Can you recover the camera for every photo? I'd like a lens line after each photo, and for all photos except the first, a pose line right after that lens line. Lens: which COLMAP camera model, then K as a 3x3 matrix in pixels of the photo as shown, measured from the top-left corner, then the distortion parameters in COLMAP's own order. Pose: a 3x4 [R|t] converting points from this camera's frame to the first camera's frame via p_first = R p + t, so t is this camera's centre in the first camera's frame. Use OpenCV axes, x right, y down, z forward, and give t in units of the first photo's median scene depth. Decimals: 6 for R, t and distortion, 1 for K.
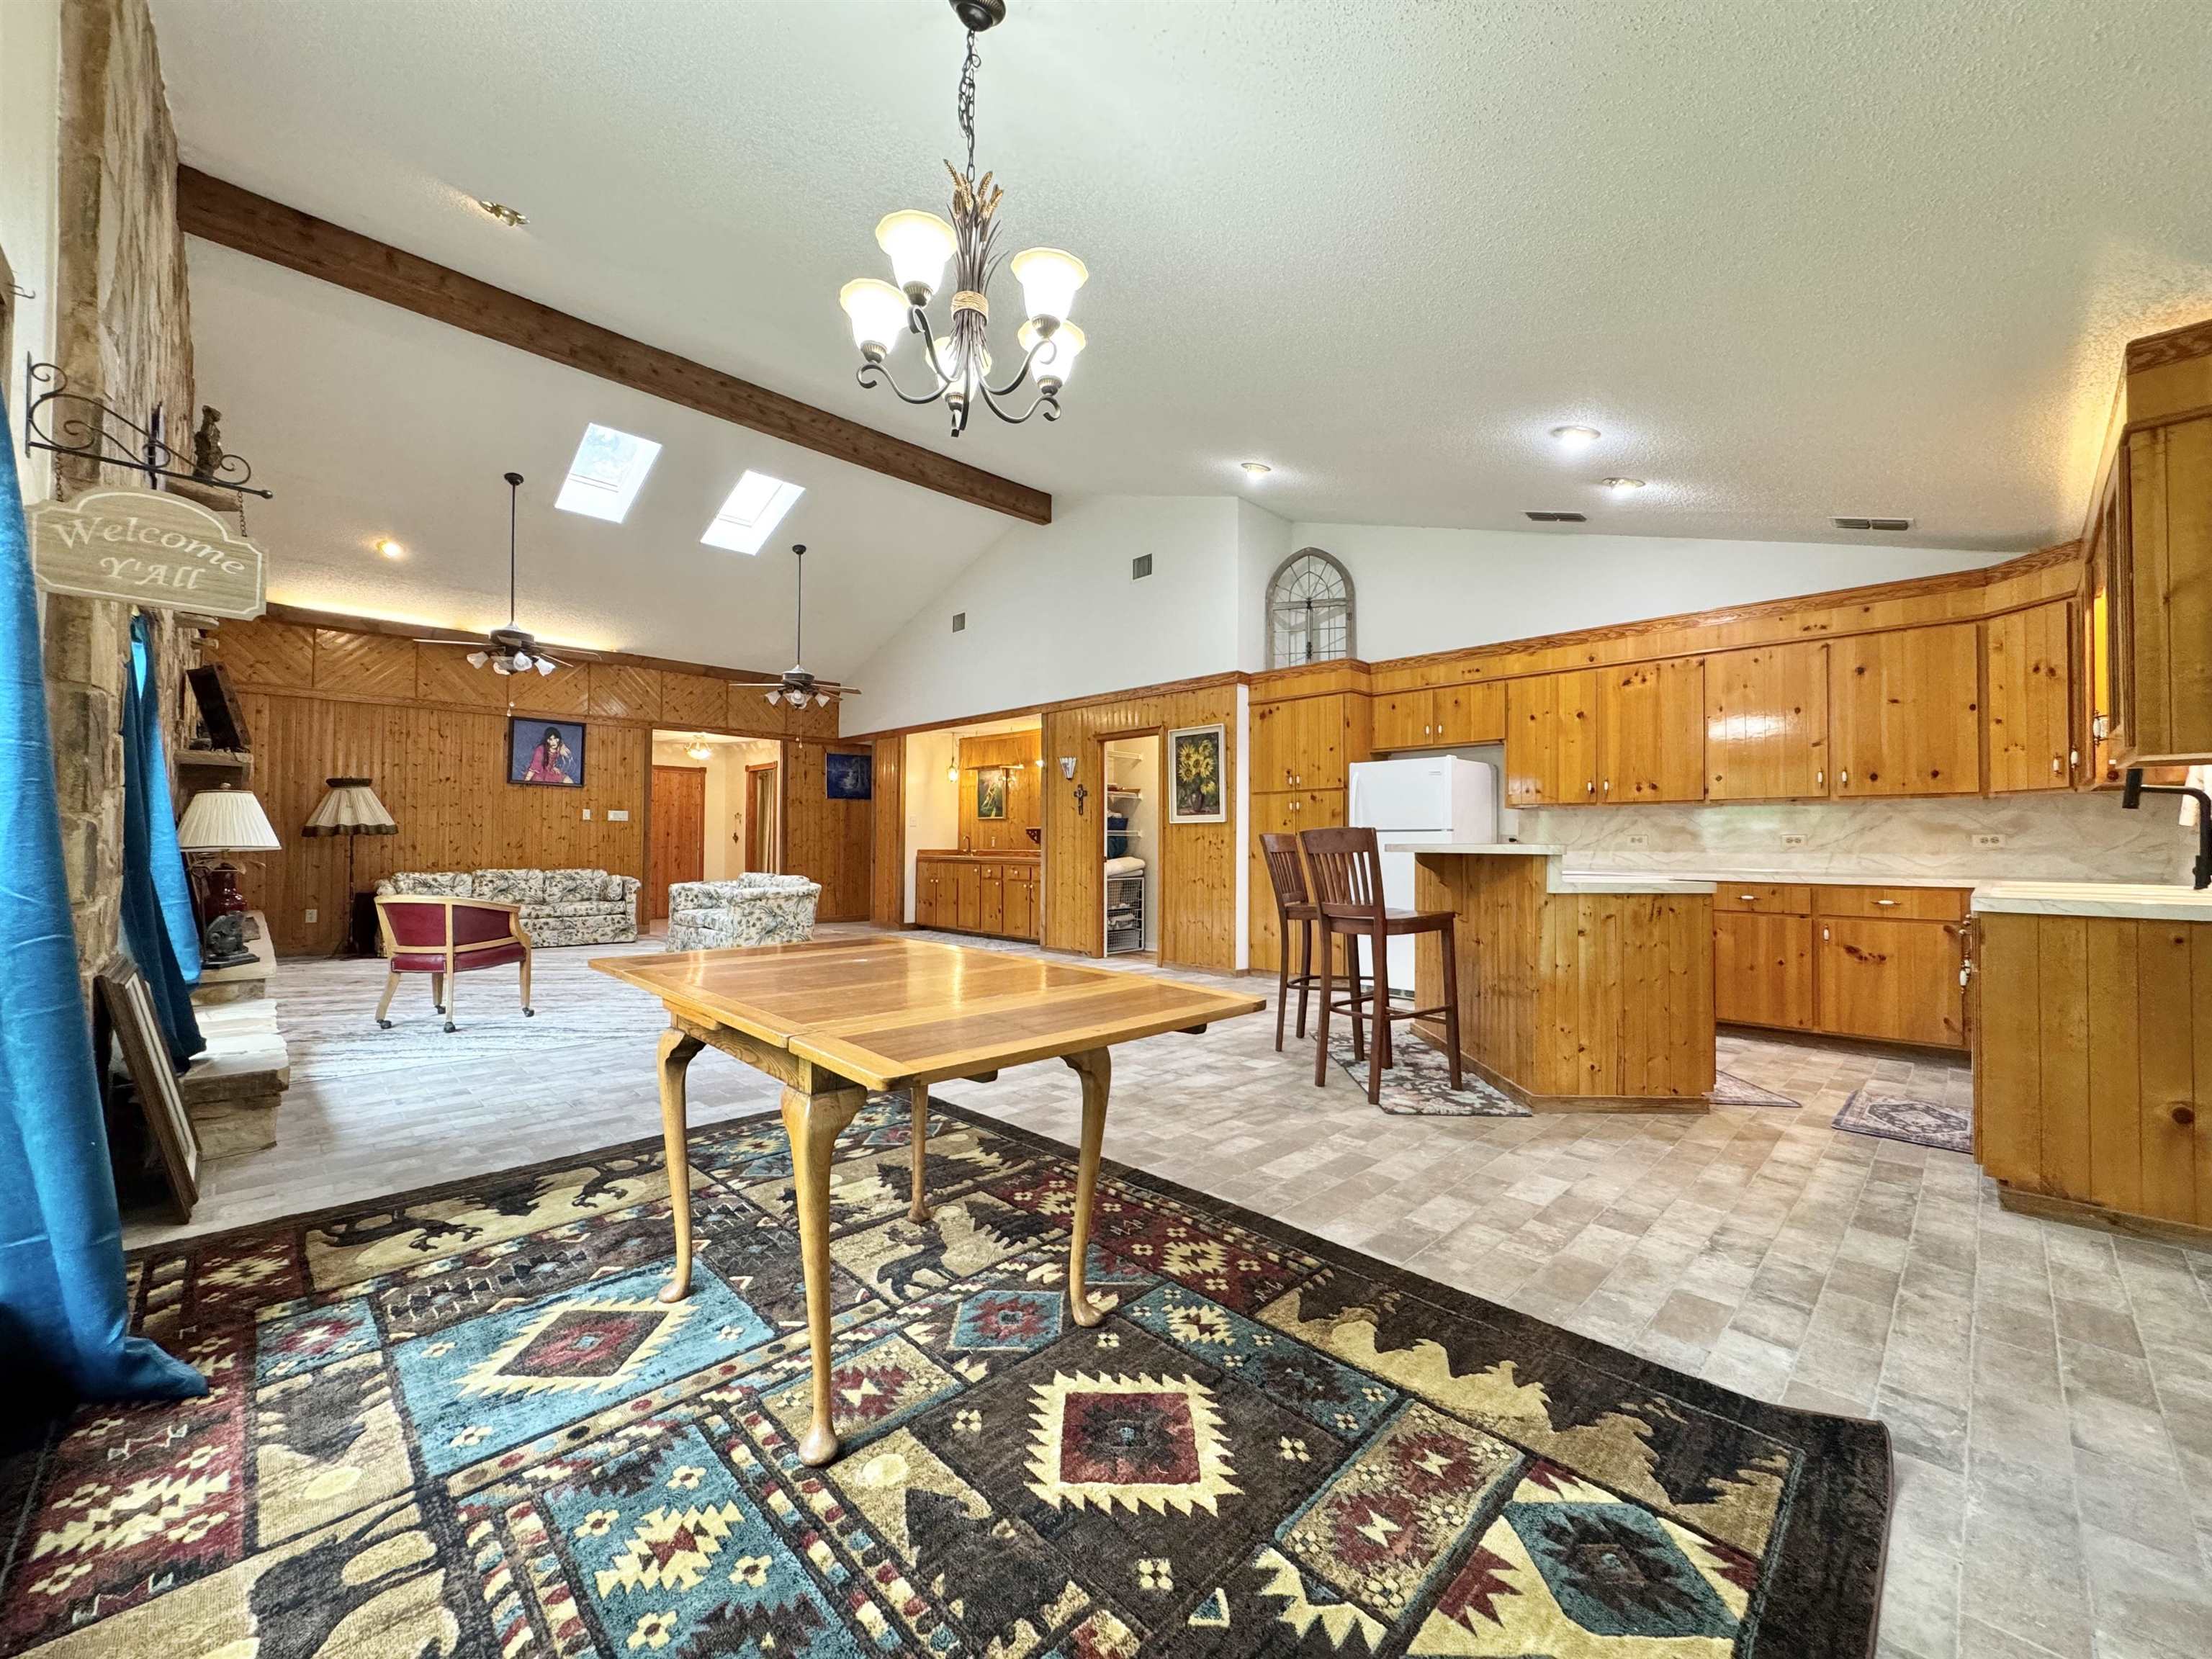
lens RADIAL K [[880.2, 0, 1101.0], [0, 880.2, 830.5], [0, 0, 1]] dist [-0.001992, 0.000293]
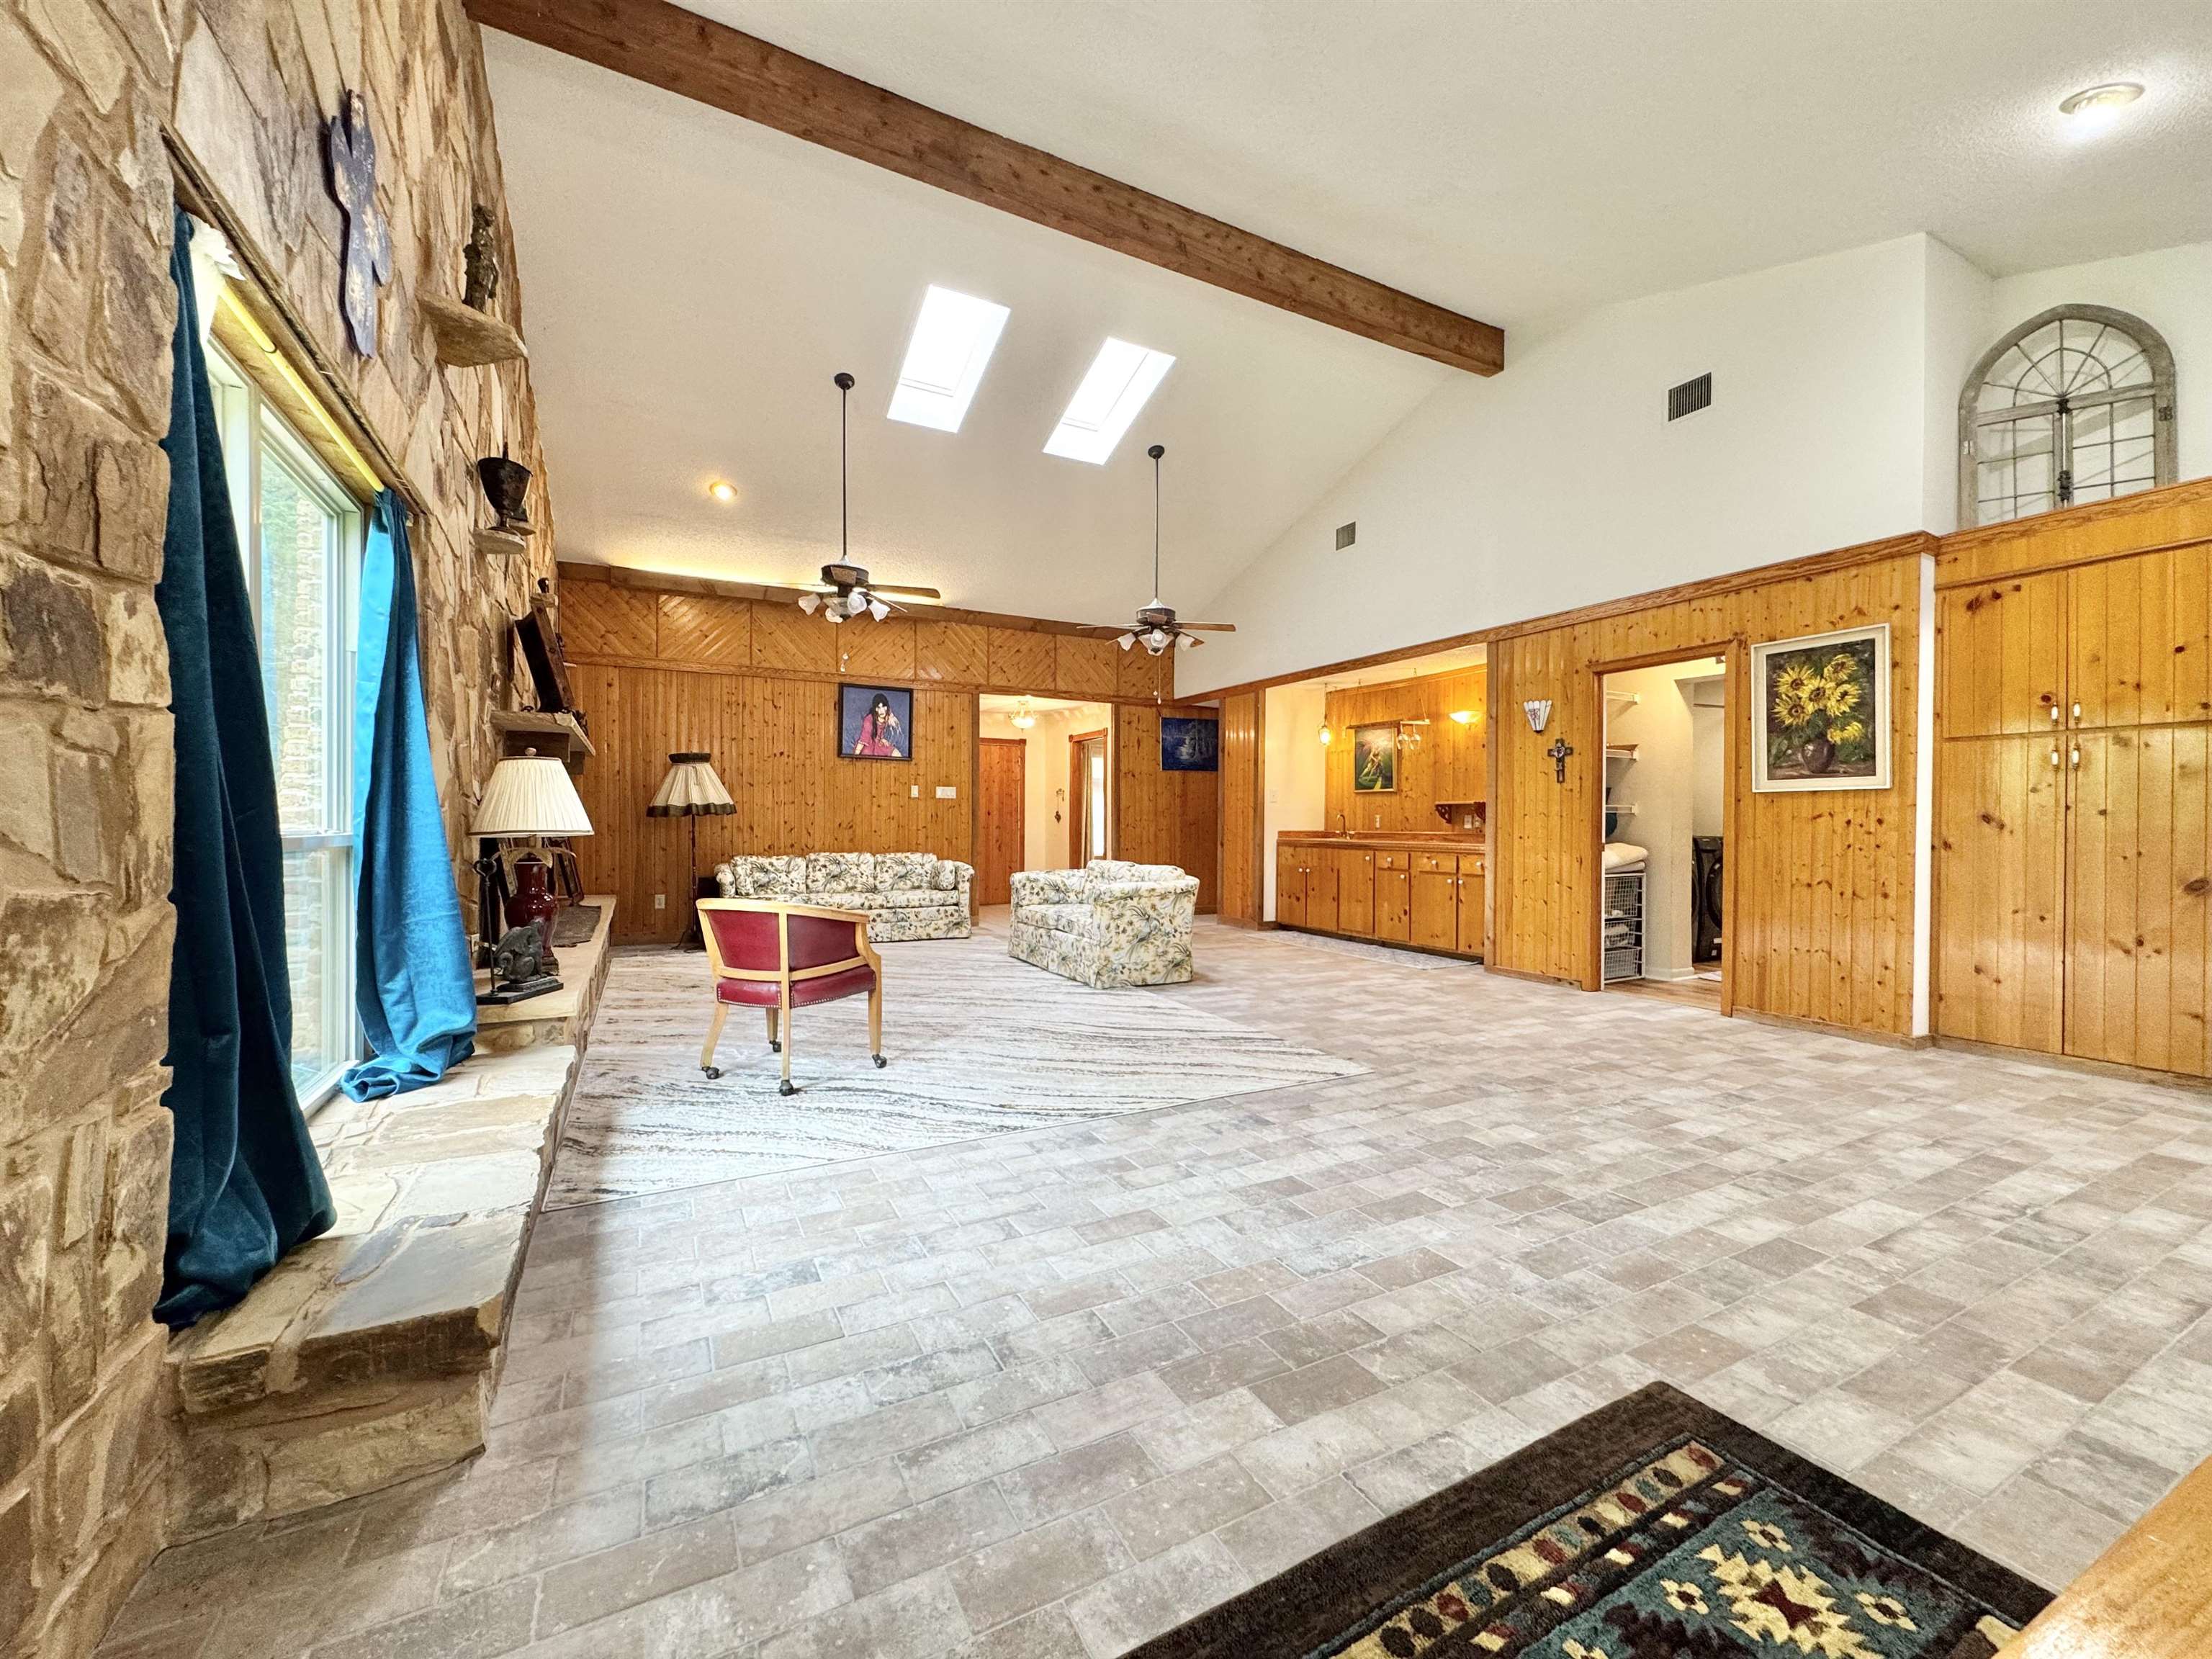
lens RADIAL K [[880.2, 0, 1099.2], [0, 880.2, 831.7], [0, 0, 1]] dist [-0.001992, 0.000293]
pose [[0.956775, 0.002073, -0.290820, -0.300625], [0.005628, 0.999655, 0.025642, 0.002110], [0.290773, -0.026170, 0.956434, 0.409662]]
